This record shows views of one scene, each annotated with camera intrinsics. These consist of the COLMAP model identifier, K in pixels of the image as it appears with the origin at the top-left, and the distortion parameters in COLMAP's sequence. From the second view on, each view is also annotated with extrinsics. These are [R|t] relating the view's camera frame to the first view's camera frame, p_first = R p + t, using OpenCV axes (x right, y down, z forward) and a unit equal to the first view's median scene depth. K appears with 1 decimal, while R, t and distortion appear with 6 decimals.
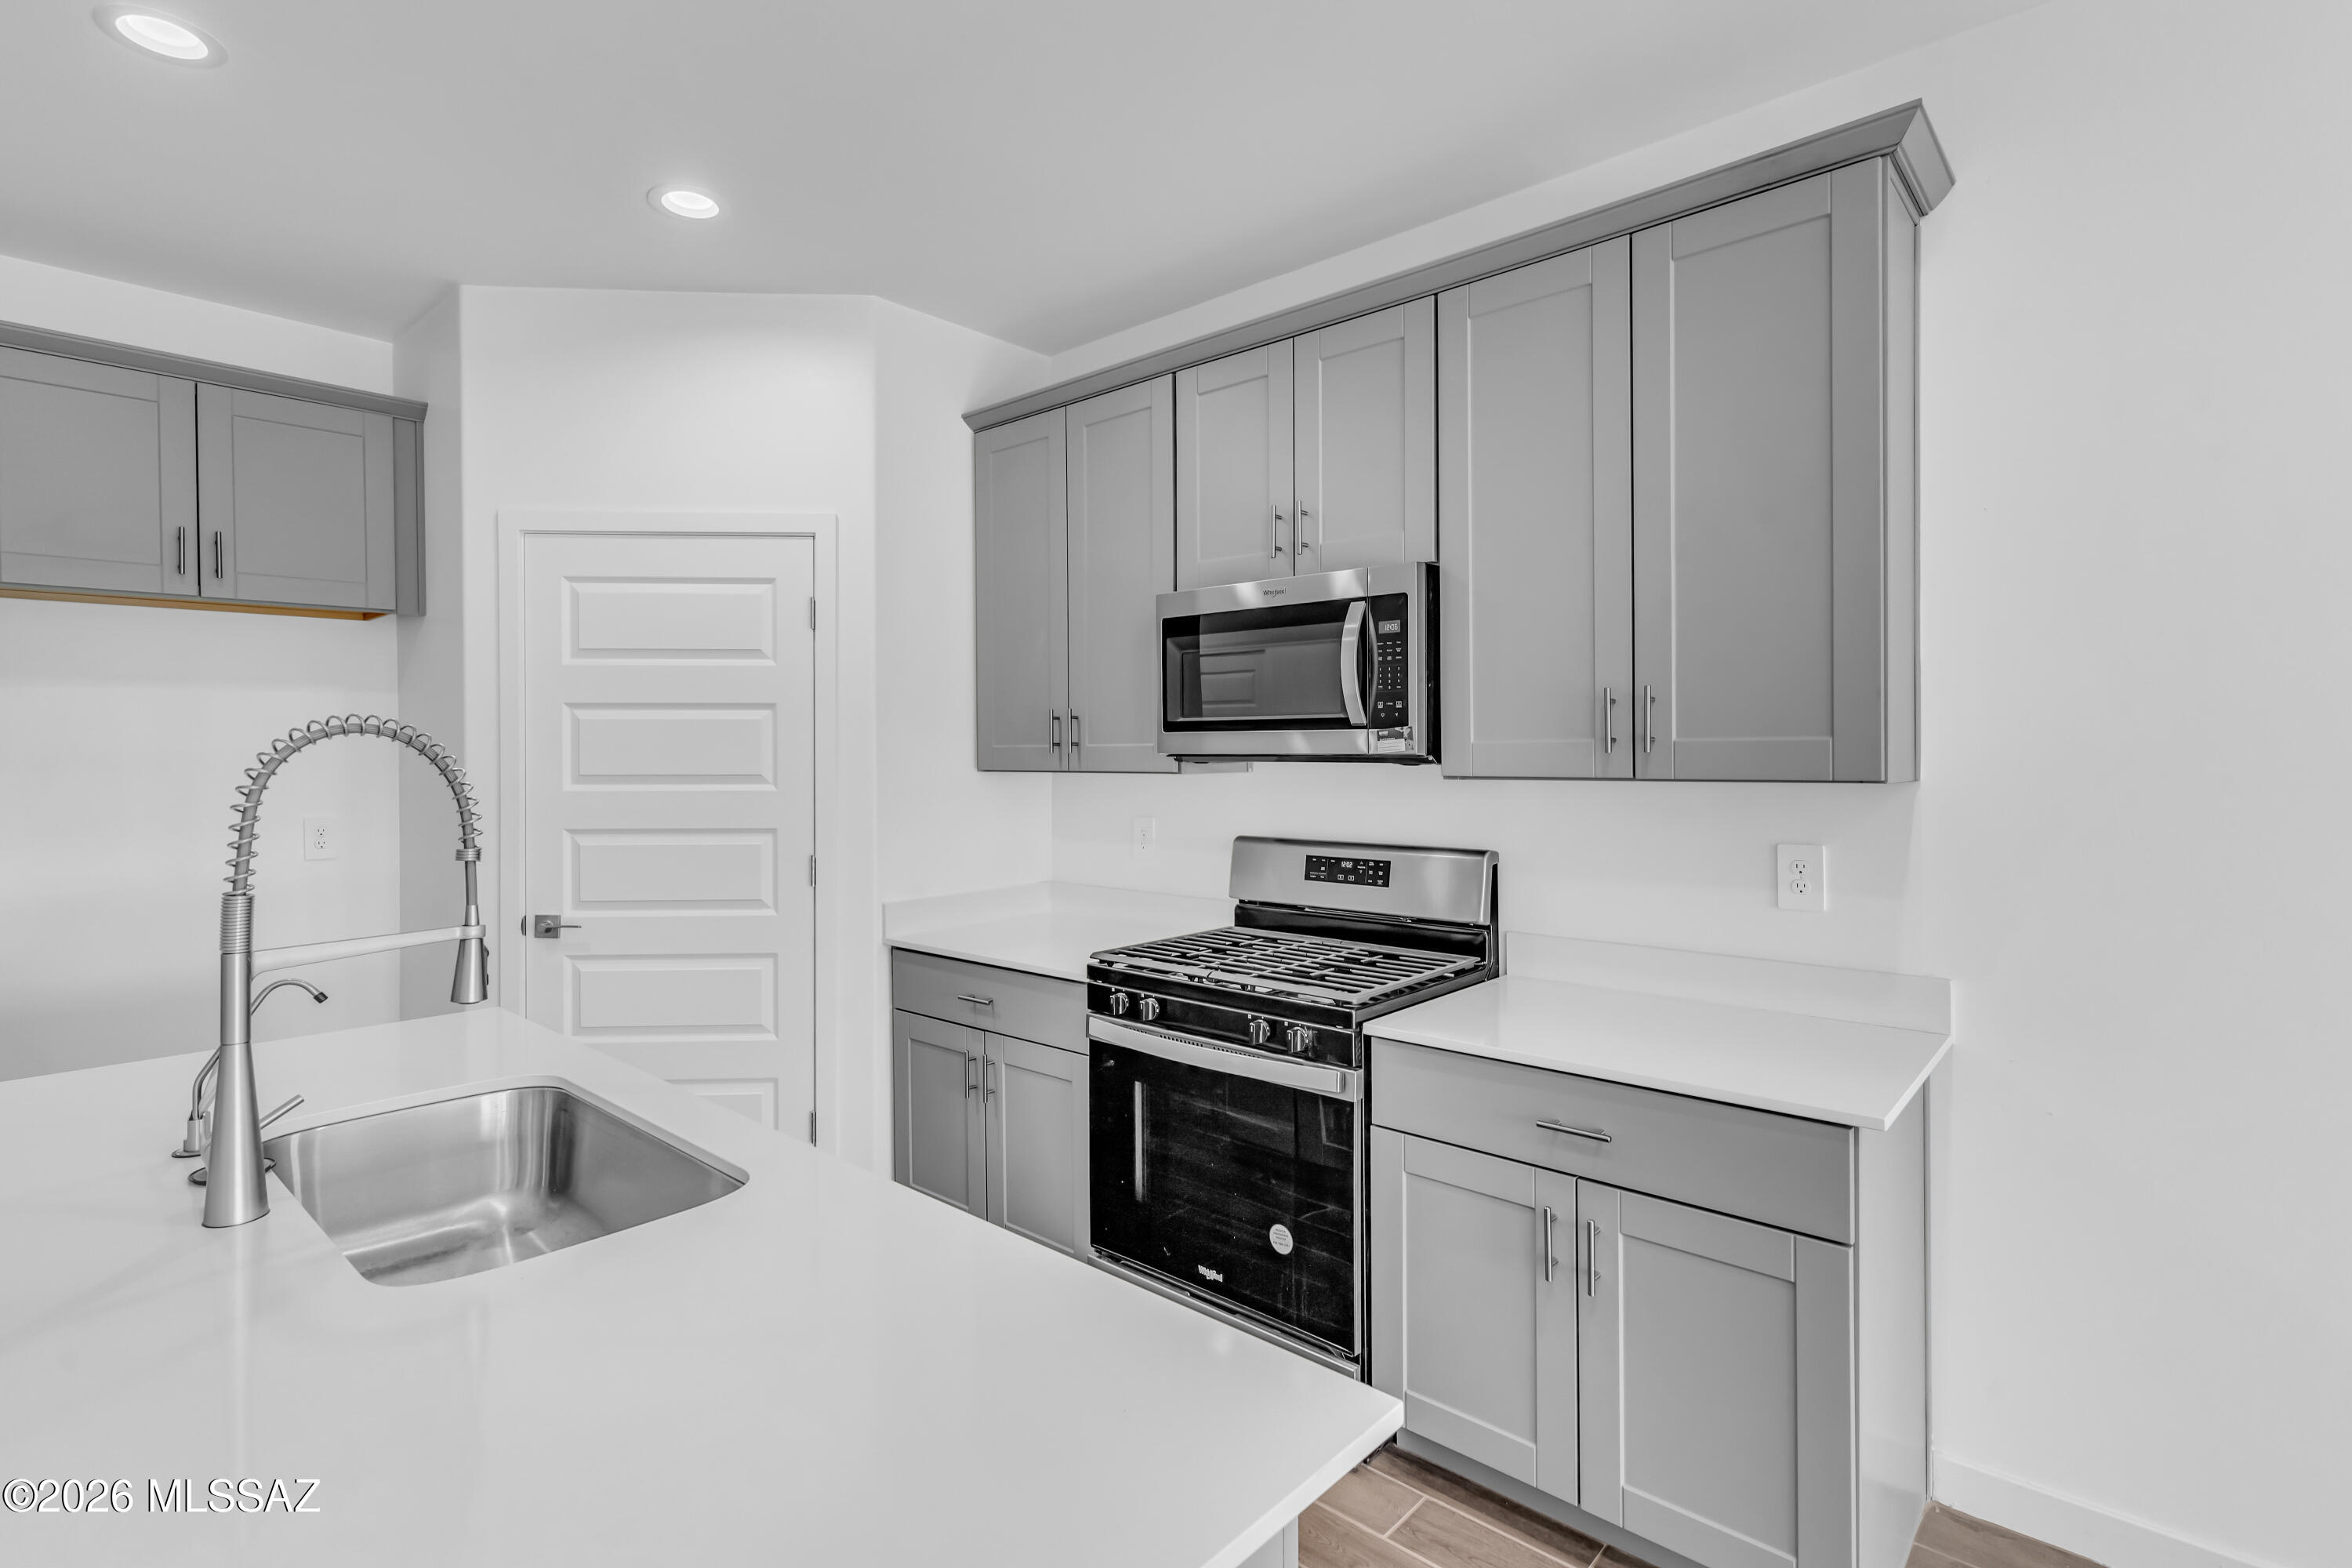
lens RADIAL K [[1118.2, 0, 1173.3], [0, 1118.2, 764.4], [0, 0, 1]] dist [0.001542, 0.000606]
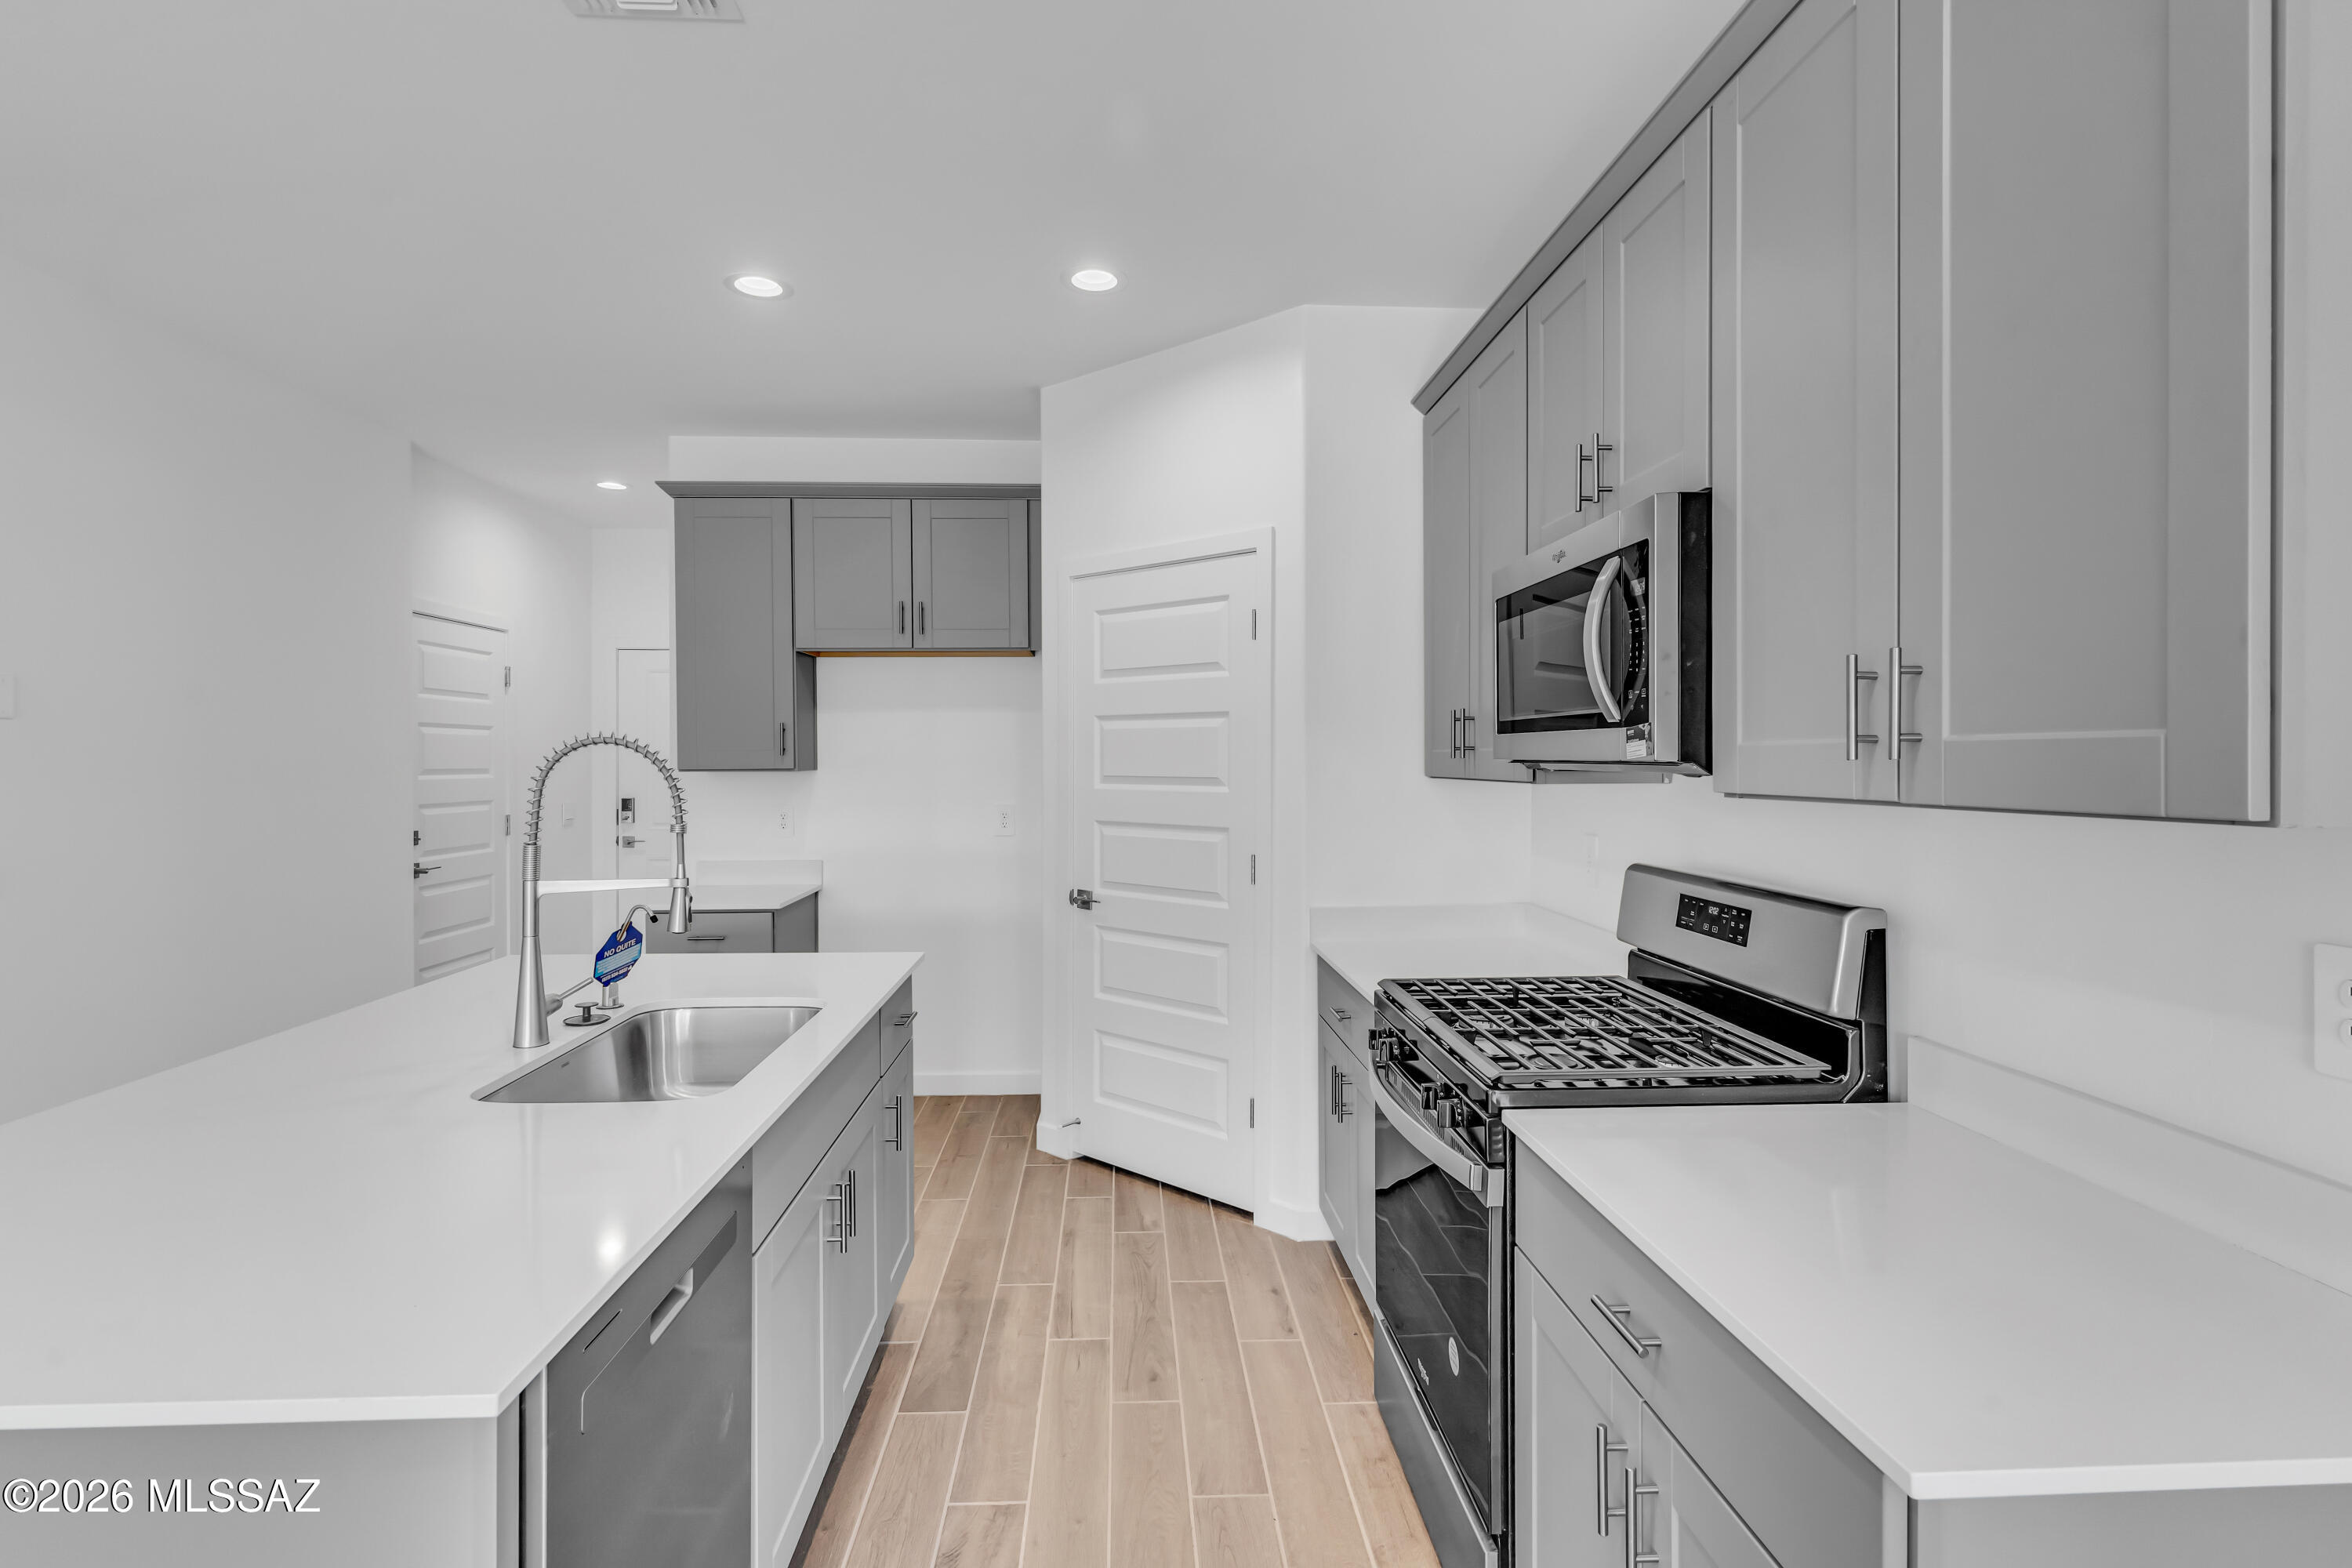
lens RADIAL K [[1135.8, 0, 1175.2], [0, 1135.8, 772.4], [0, 0, 1]] dist [0.002882, 0.000959]
pose [[0.706729, 0.011573, -0.707390, 0.435657], [-0.009272, 0.999932, 0.007096, -0.003455], [0.707424, 0.001544, 0.706788, 0.221393]]
